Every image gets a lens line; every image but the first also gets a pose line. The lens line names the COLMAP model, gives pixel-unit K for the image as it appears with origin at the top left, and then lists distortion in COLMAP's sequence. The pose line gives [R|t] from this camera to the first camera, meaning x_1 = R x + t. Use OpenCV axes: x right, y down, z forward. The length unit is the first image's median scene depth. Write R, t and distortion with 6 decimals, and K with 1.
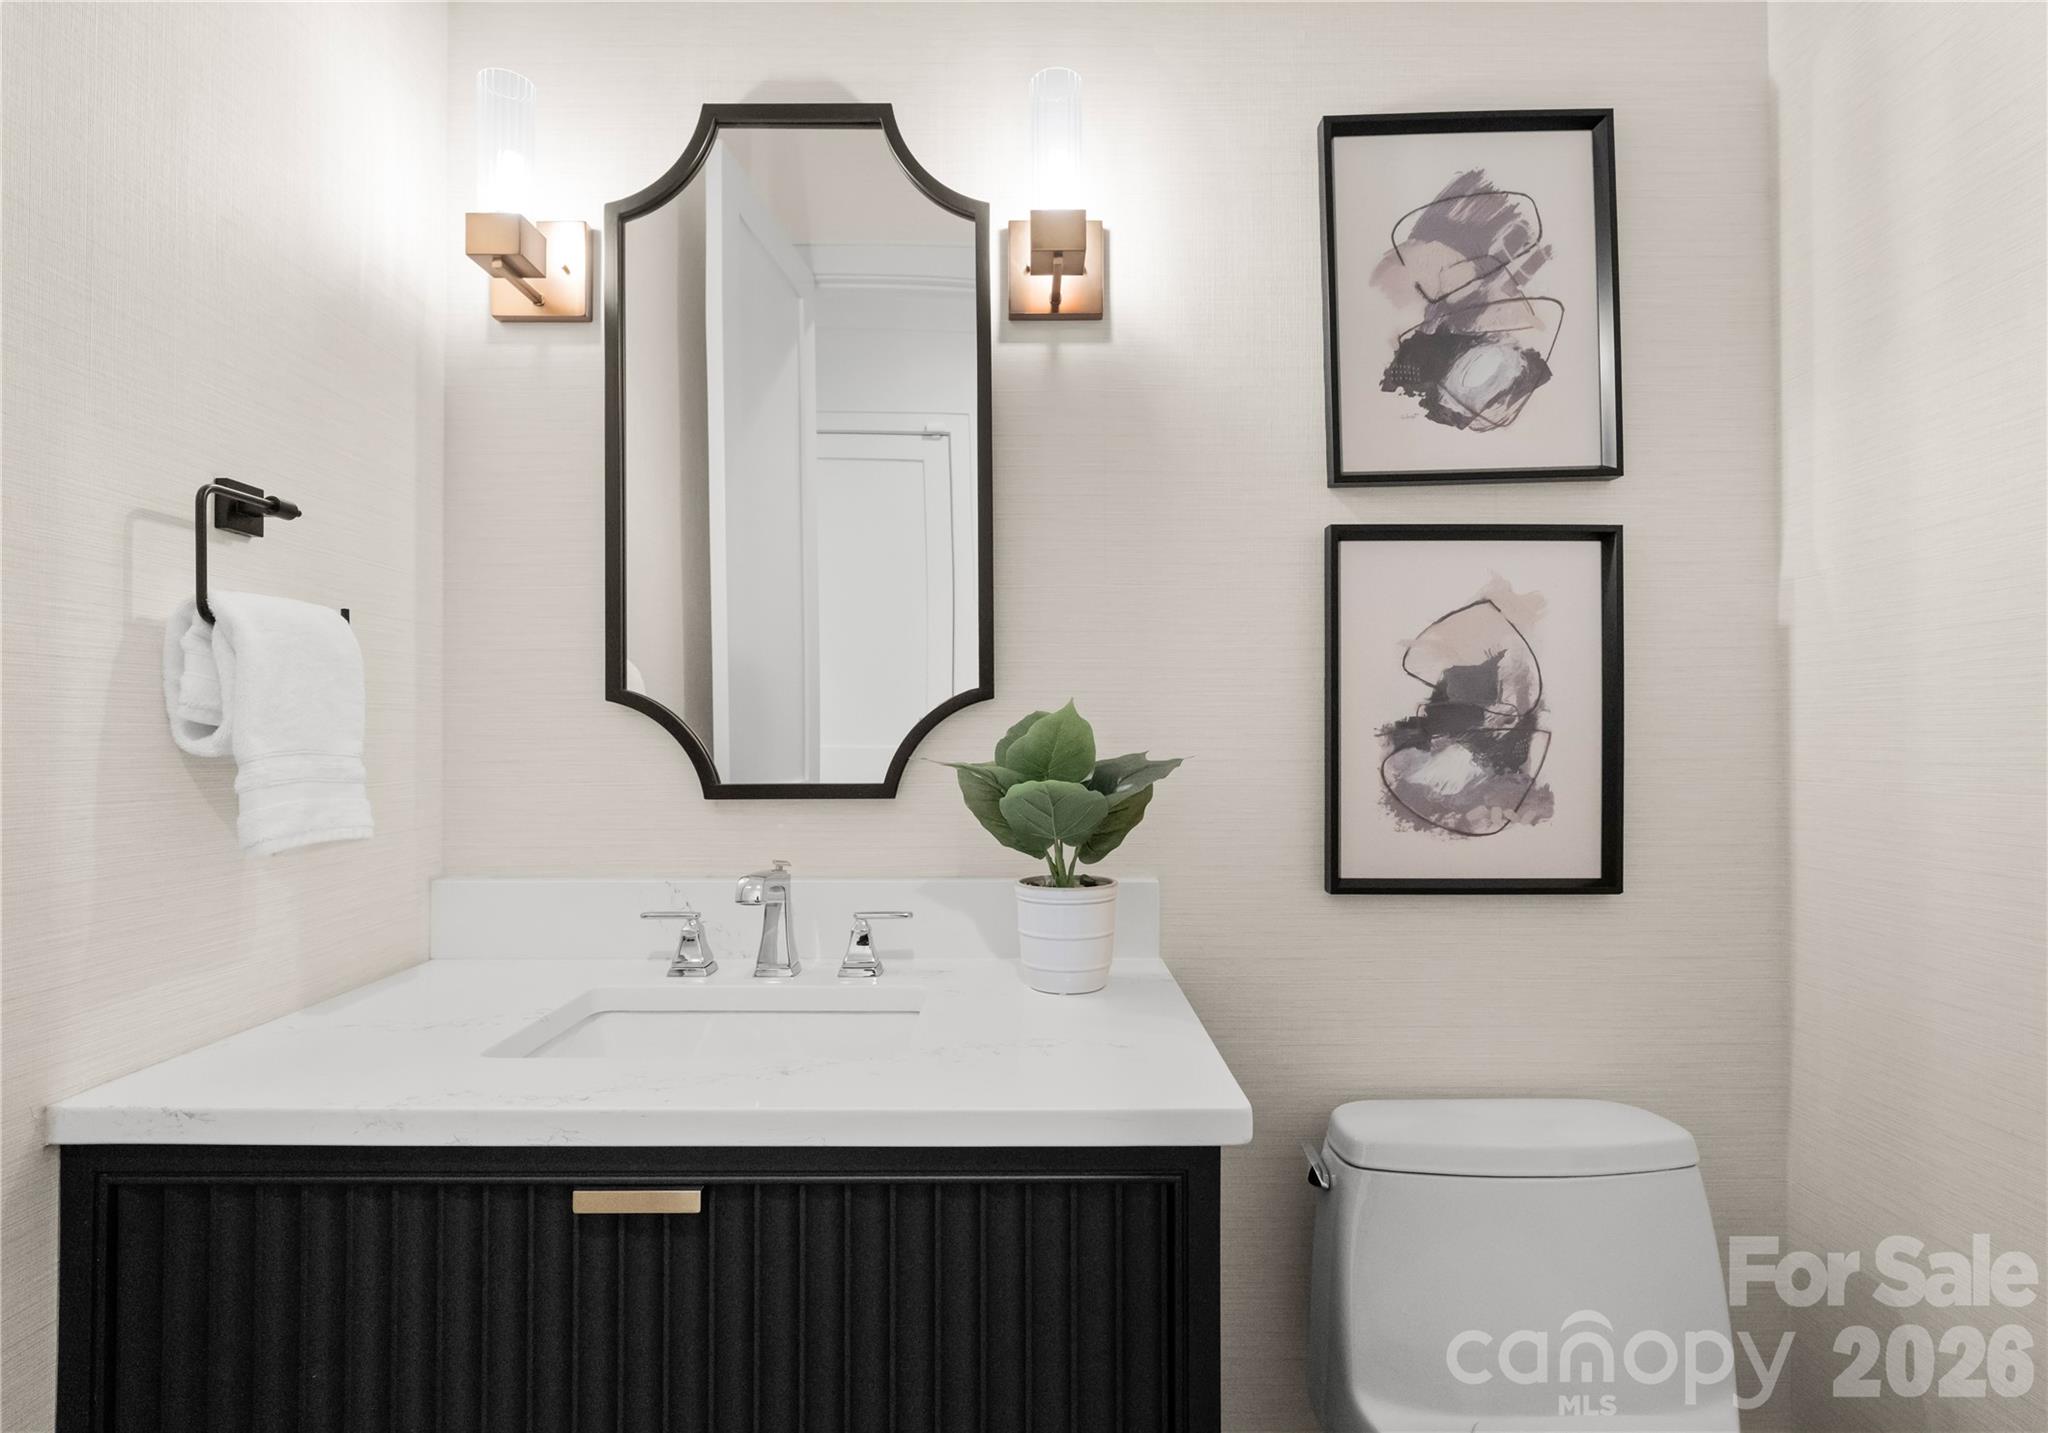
lens RADIAL K [[1103.8, 0, 1024.0], [0, 1103.8, 716.5], [0, 0, 1]] dist [0.003245, 0.000483]
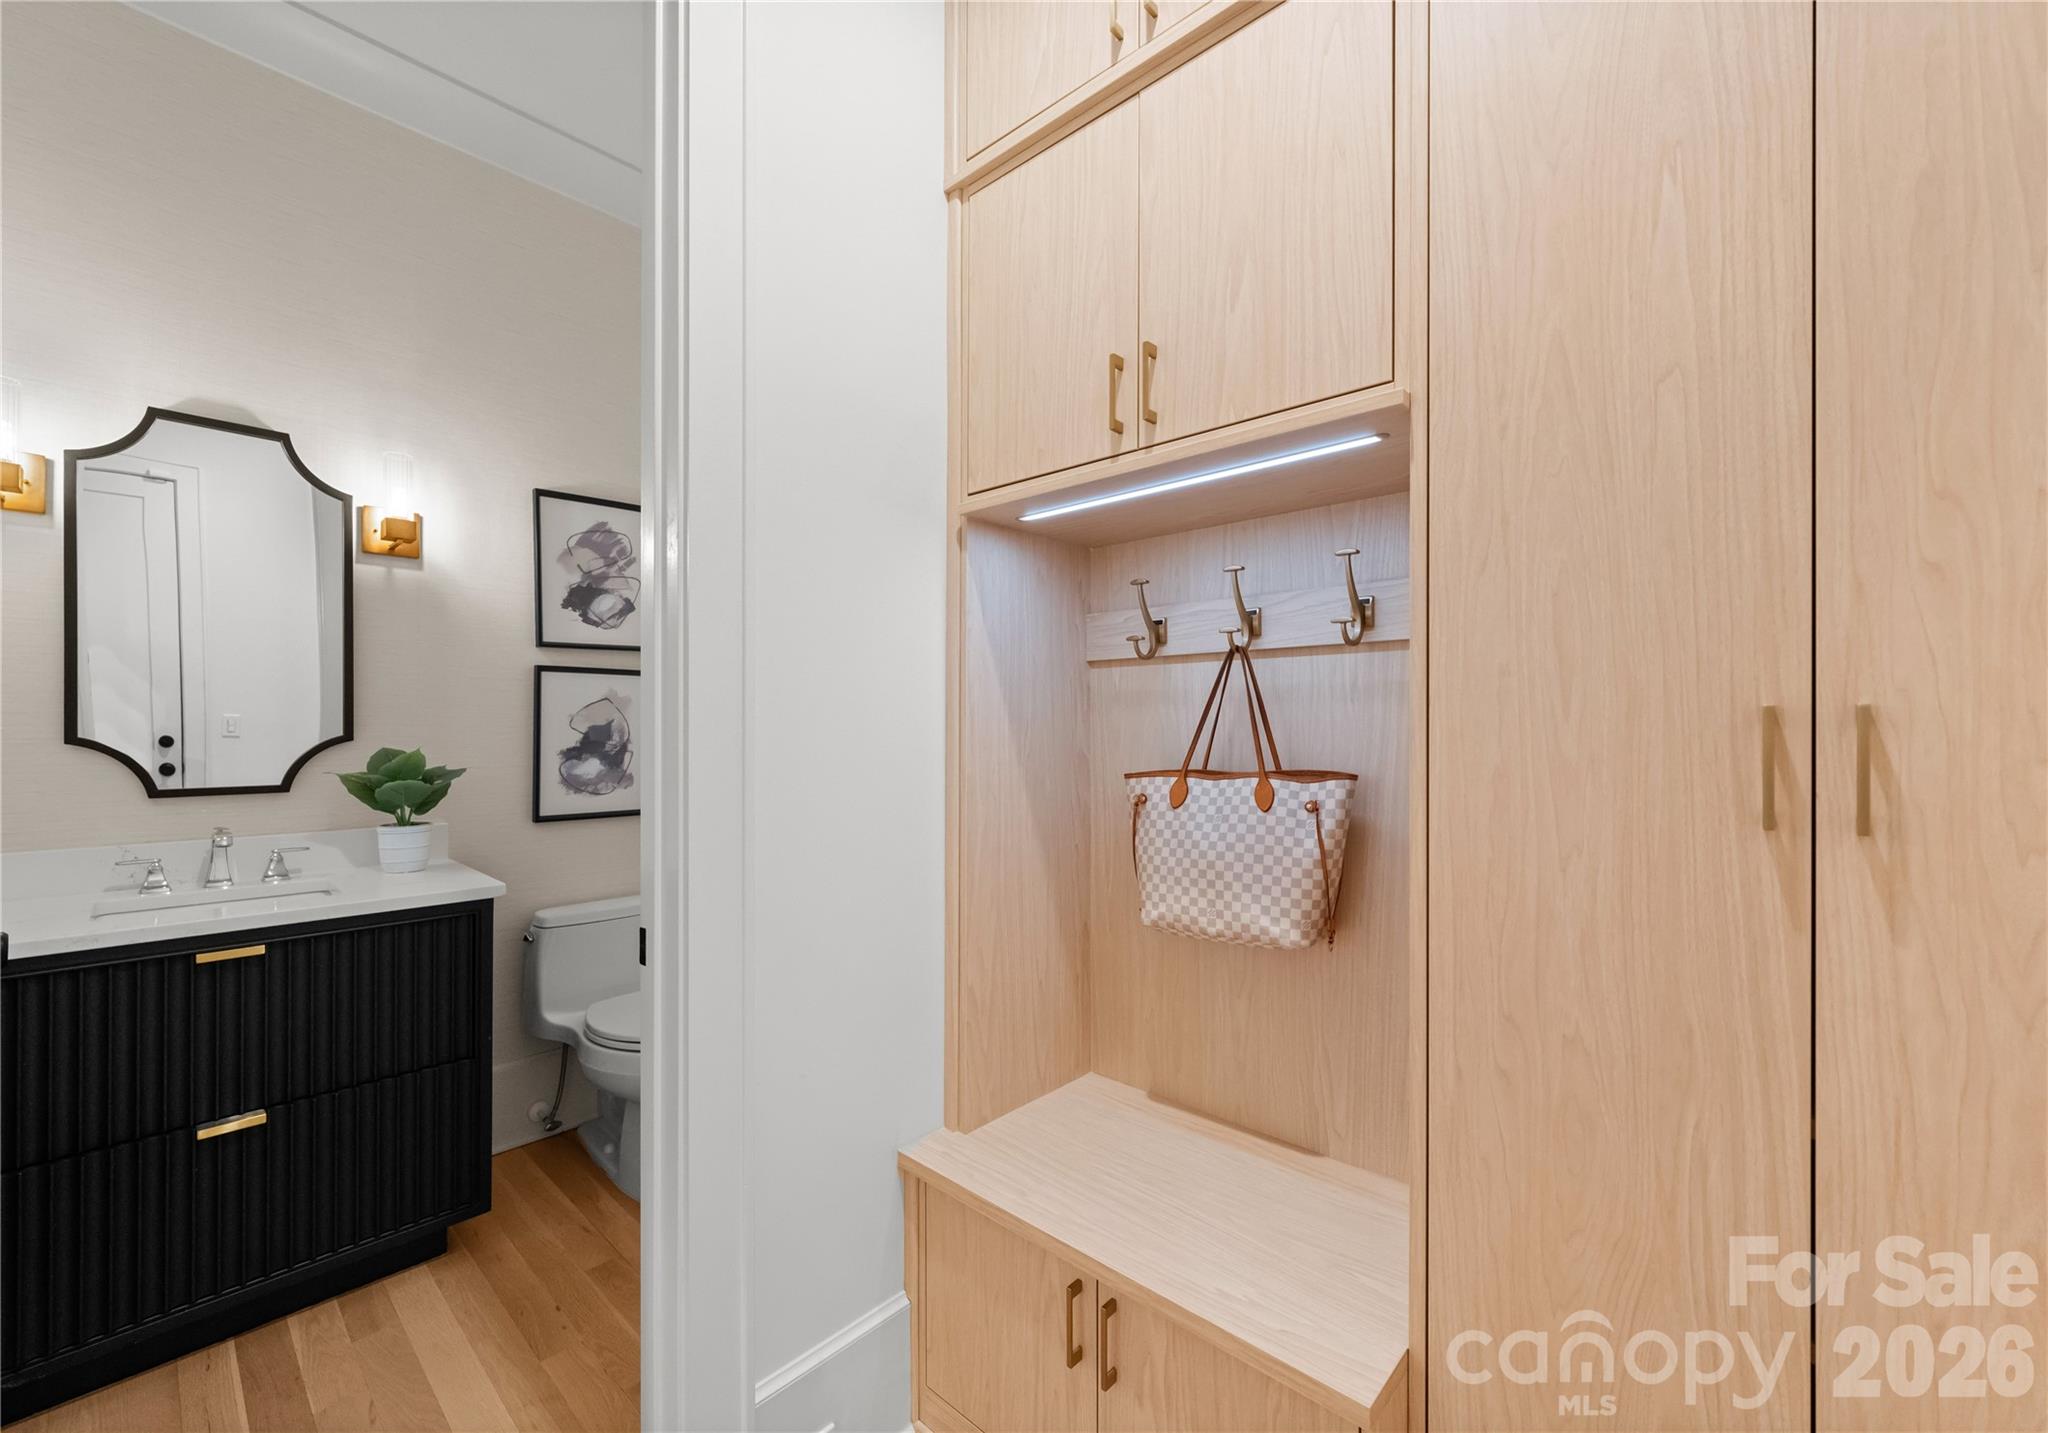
lens RADIAL K [[861.3, 0, 1024.0], [0, 861.3, 716.5], [0, 0, 1]] dist [-0.001015, 0.000658]
pose [[0.706873, 0.008101, 0.707295, -0.277871], [-0.013695, 0.999904, 0.002234, -0.081711], [-0.707208, -0.011266, 0.706915, -1.004198]]
